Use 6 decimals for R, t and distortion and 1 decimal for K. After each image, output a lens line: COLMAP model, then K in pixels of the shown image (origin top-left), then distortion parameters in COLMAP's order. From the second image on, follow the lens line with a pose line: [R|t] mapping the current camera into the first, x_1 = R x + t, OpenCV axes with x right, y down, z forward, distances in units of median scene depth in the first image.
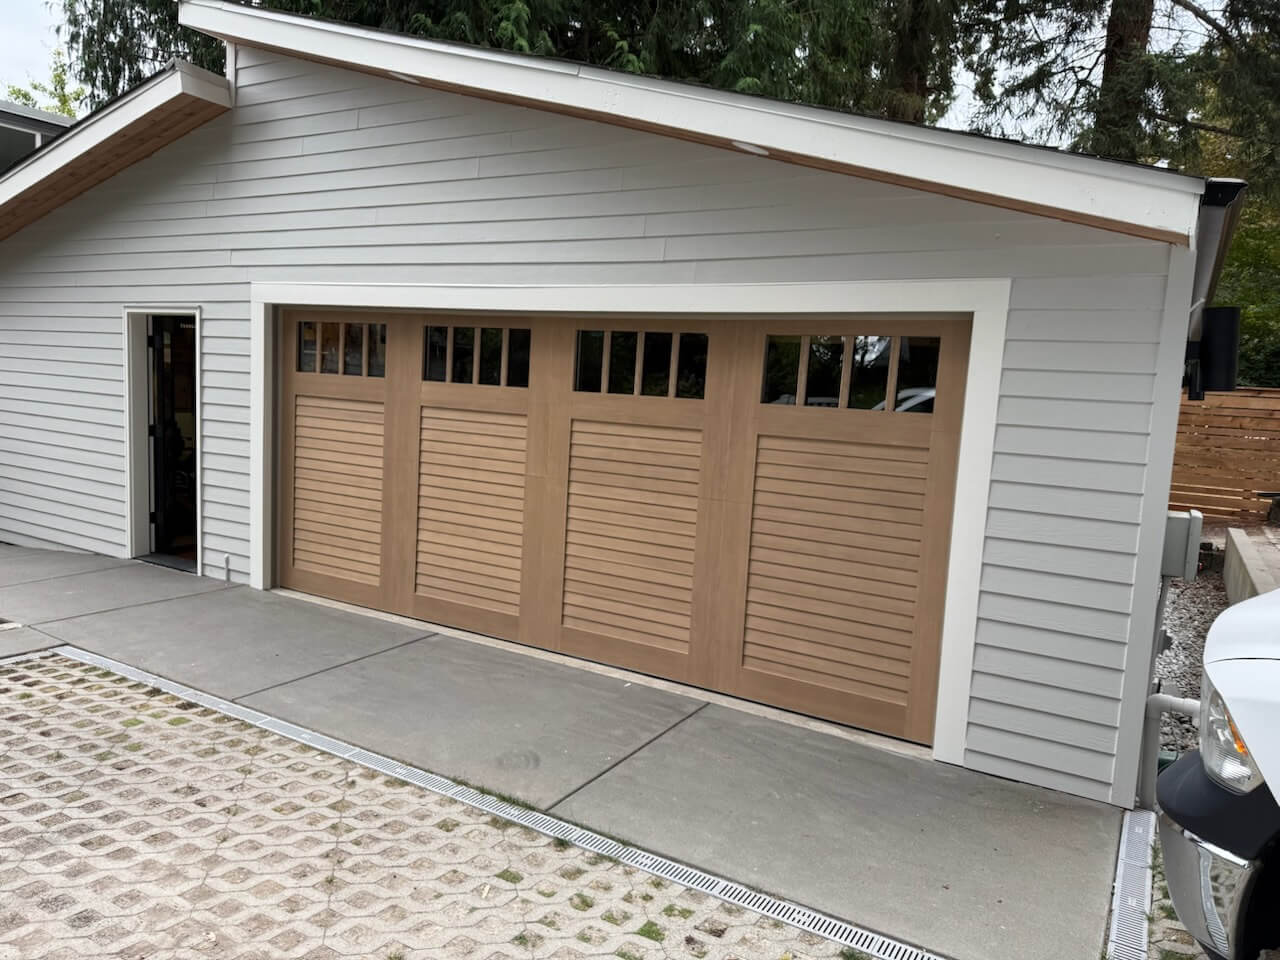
lens RADIAL K [[863.3, 0, 638.5], [0, 863.3, 483.3], [0, 0, 1]] dist [-0.000263, -0.001666]
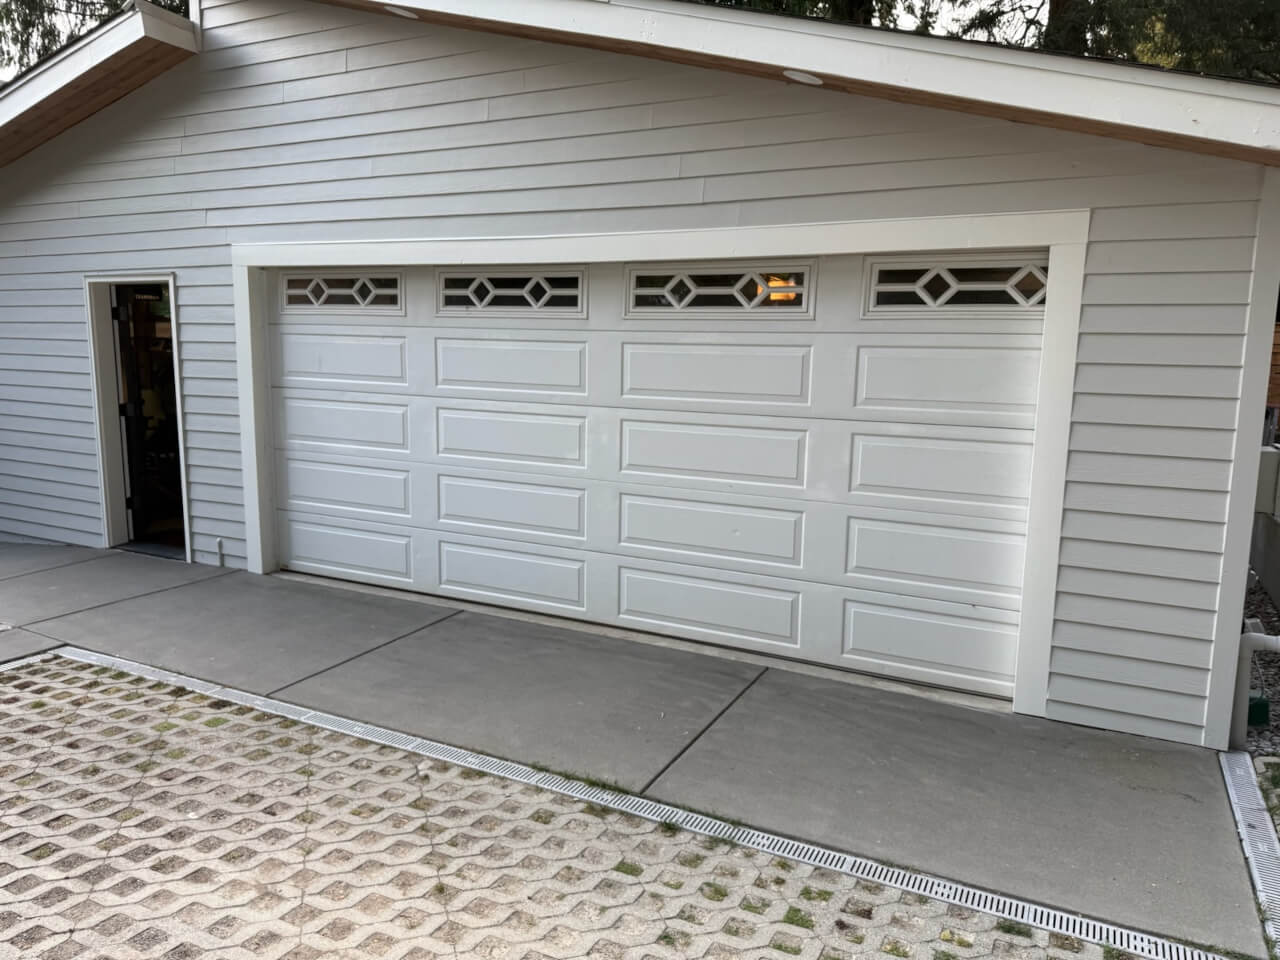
lens RADIAL K [[870.5, 0, 640.6], [0, 870.5, 475.9], [0, 0, 1]] dist [0.005094, -0.007920]
pose [[0.997324, -0.046342, 0.056552, -0.129332], [0.044243, 0.998305, 0.037813, -0.001666], [-0.058209, -0.035209, 0.997683, 0.059120]]
